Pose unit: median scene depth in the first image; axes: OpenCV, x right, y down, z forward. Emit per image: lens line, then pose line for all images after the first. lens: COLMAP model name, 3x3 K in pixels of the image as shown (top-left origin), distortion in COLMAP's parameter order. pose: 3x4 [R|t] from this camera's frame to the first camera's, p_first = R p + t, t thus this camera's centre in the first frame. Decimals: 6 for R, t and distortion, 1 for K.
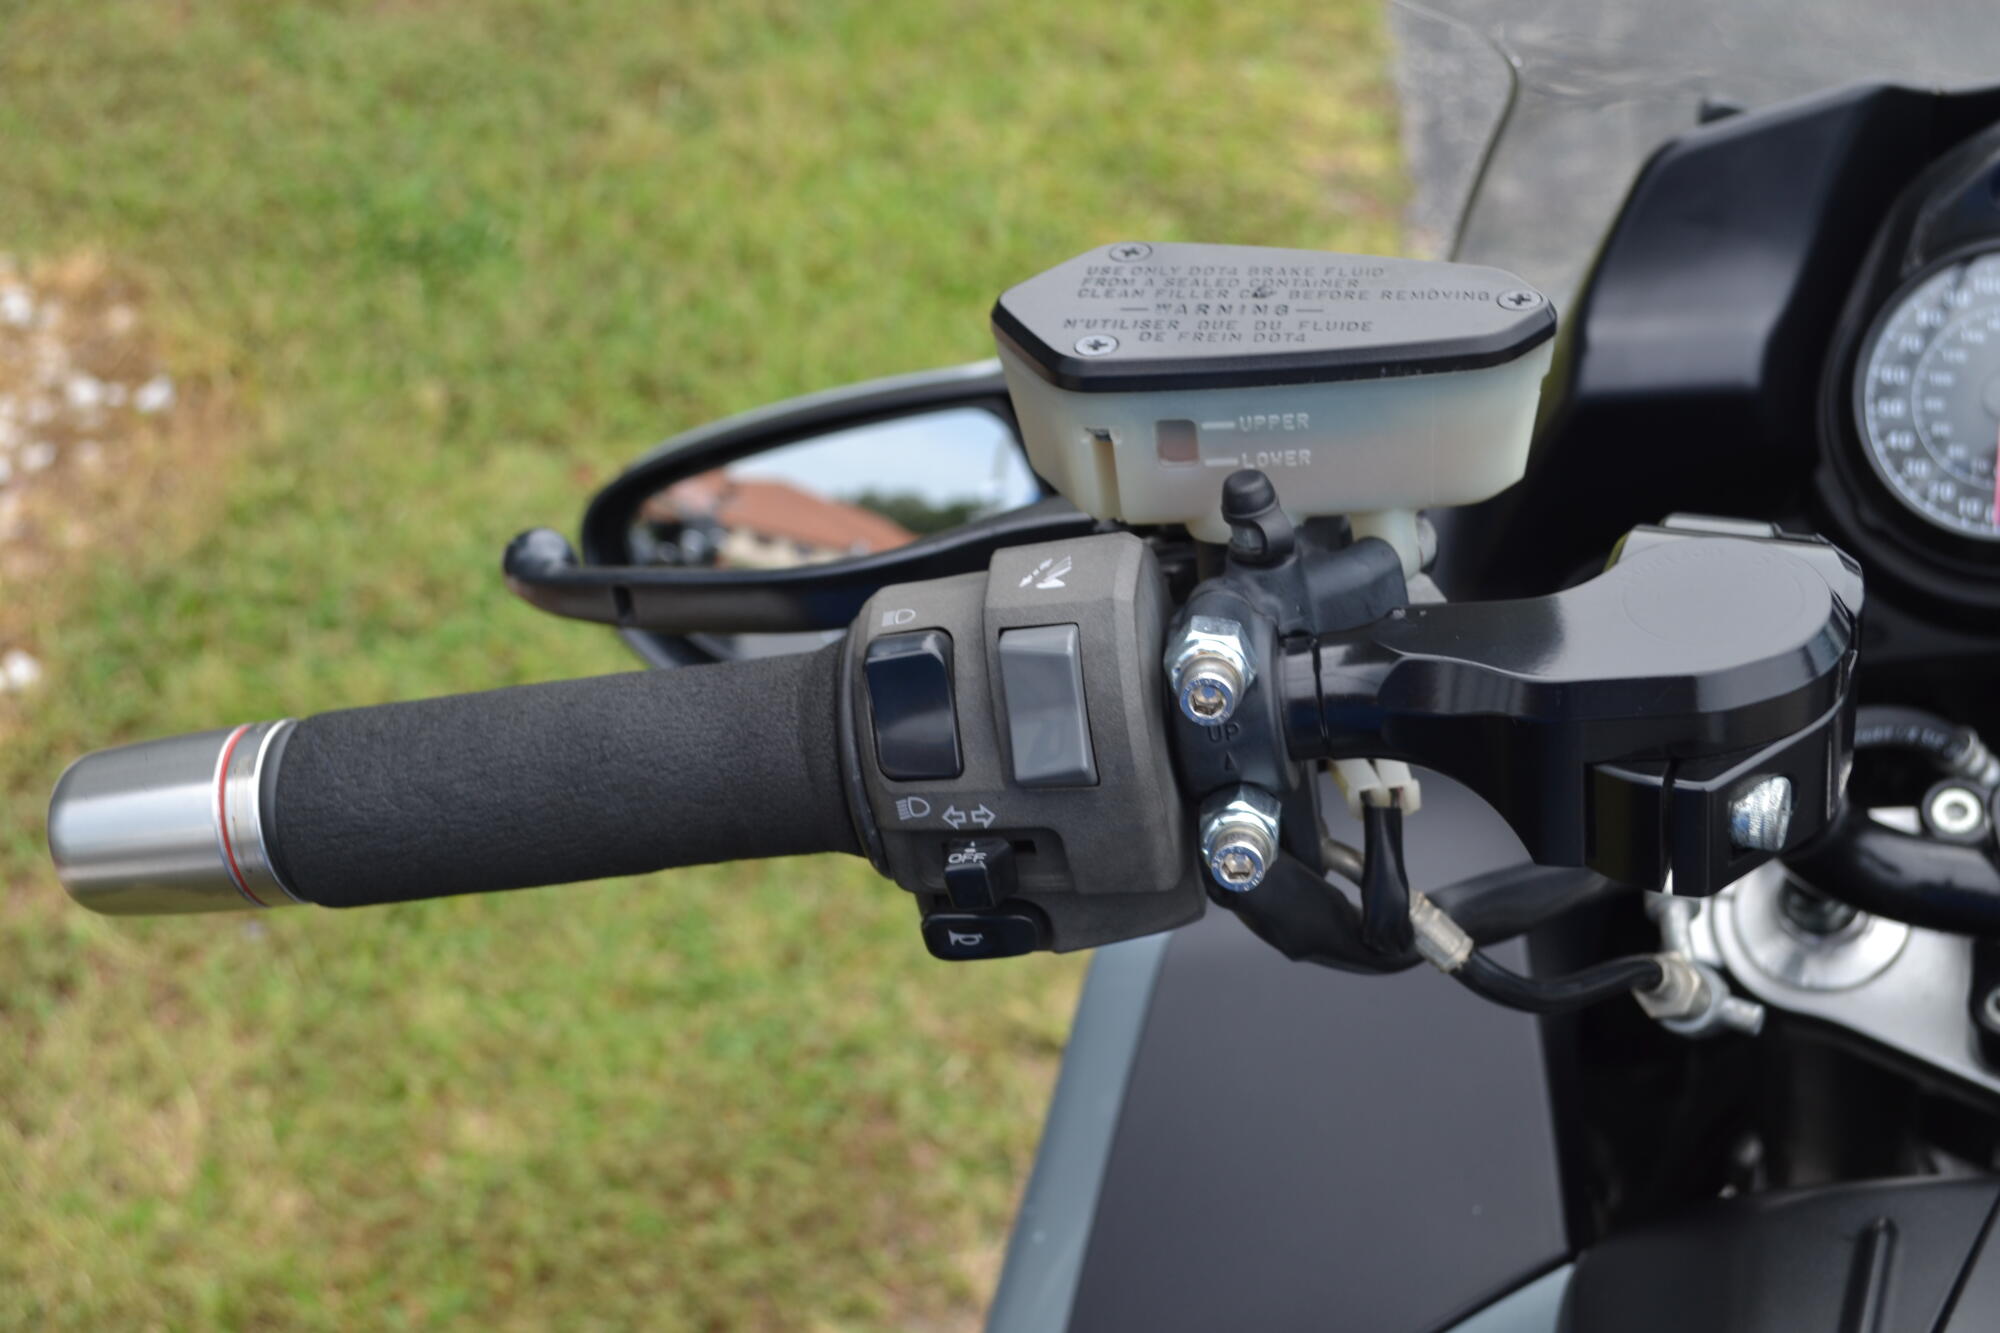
lens RADIAL K [[2571.2, 0, 1000.0], [0, 2571.2, 666.5], [0, 0, 1]] dist [-0.019816, -0.065341]
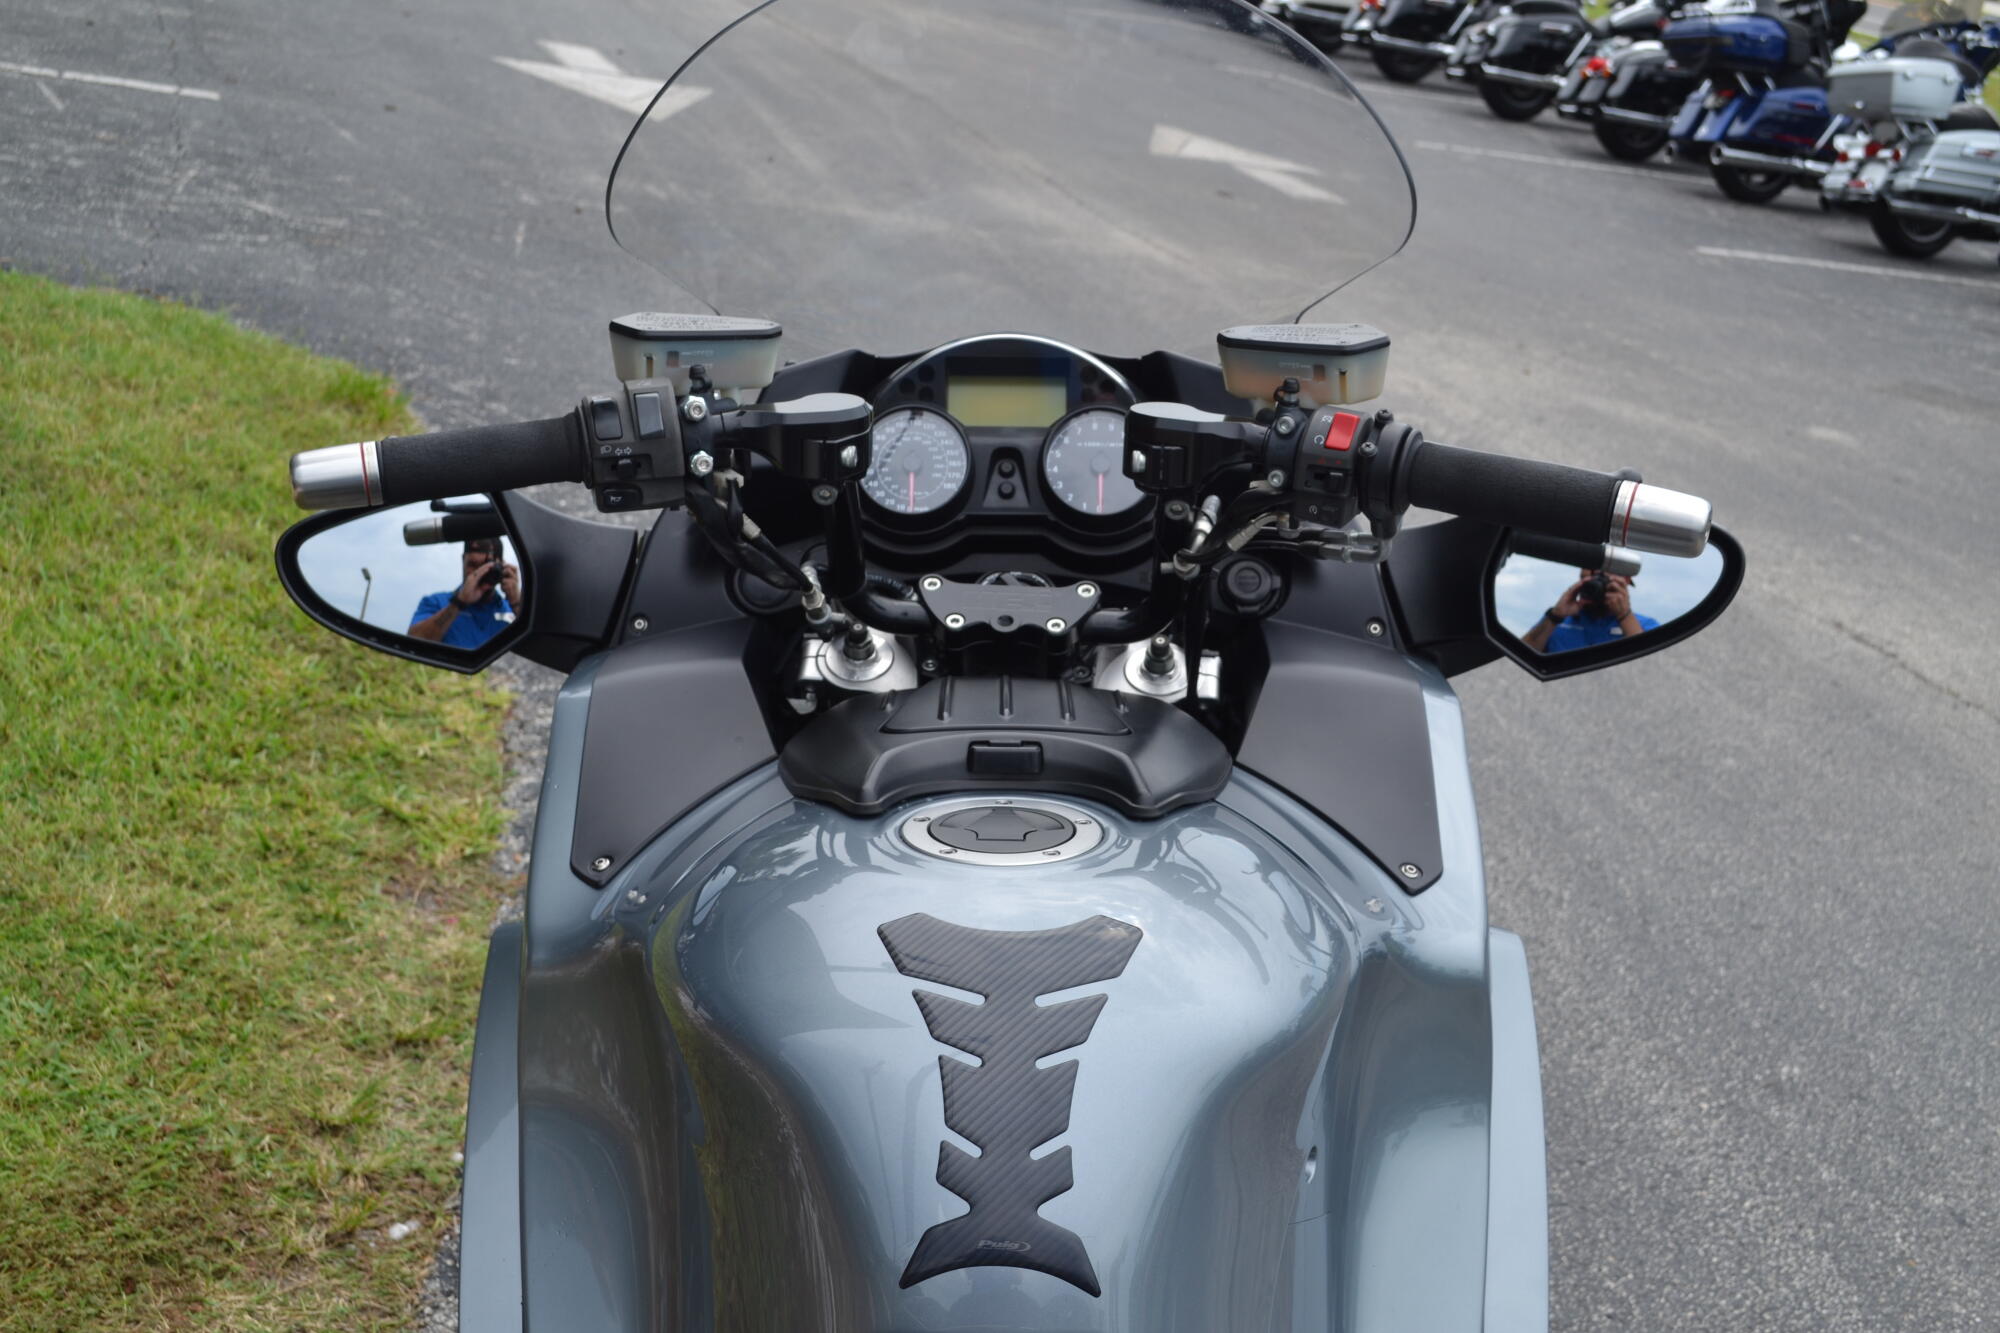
lens RADIAL K [[2571.2, 0, 1000.0], [0, 2571.2, 666.5], [0, 0, 1]] dist [-0.019816, -0.065341]
pose [[0.920417, 0.009996, 0.390810, -0.511157], [0.087919, 0.968773, -0.231841, 0.679126], [-0.380924, 0.247750, 0.890796, -1.230501]]
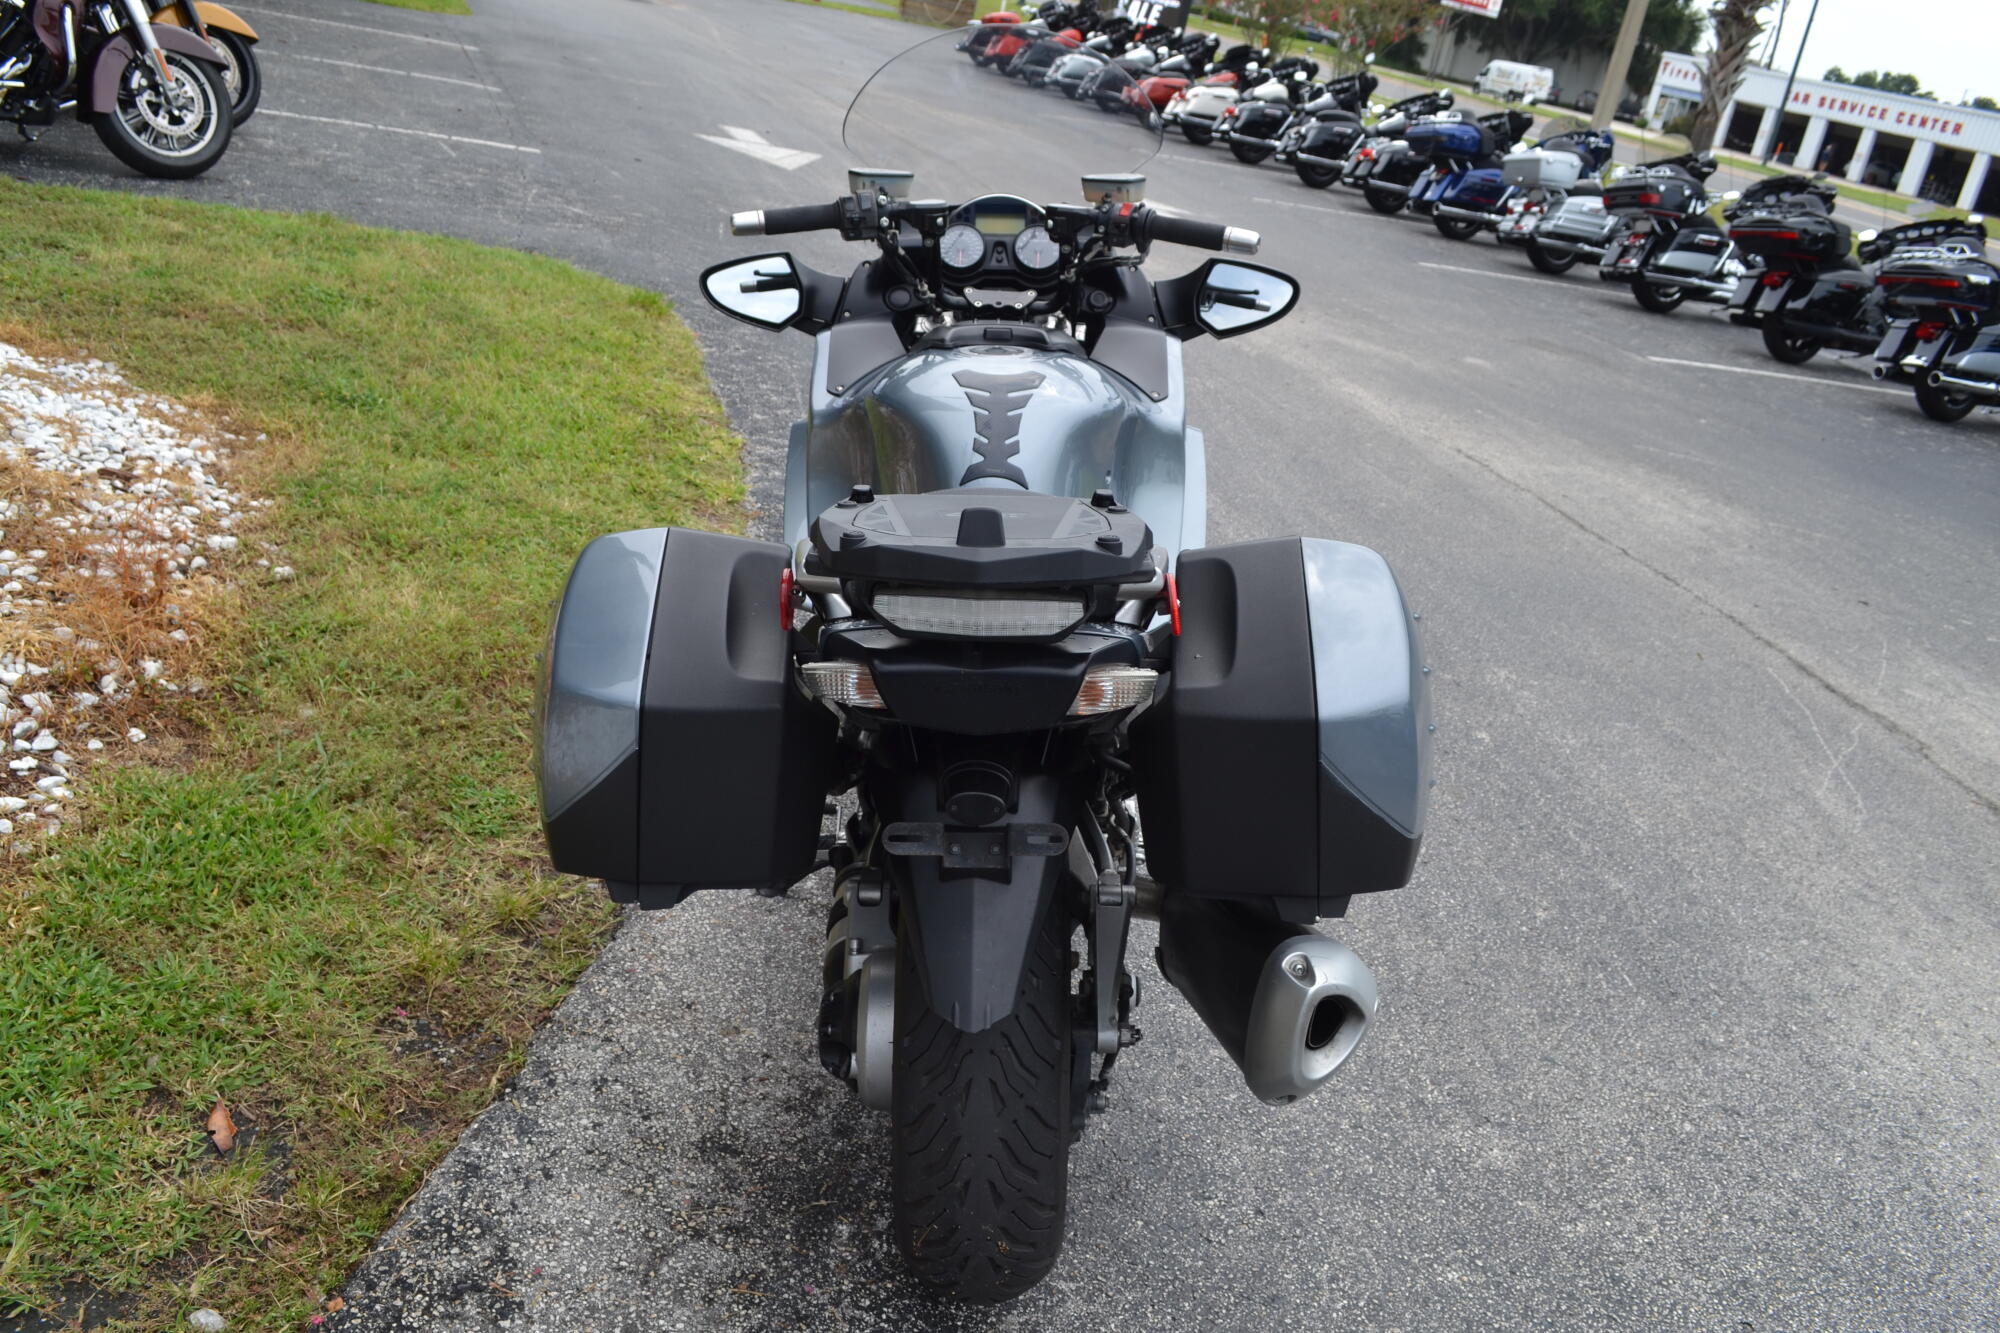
lens RADIAL K [[1659.3, 0, 1000.0], [0, 1659.3, 666.5], [0, 0, 1]] dist [-0.082254, -0.000776]
pose [[0.918500, -0.006333, 0.395369, -1.069457], [0.077070, 0.983563, -0.163290, 1.509243], [-0.387836, 0.180453, 0.903891, -2.384142]]
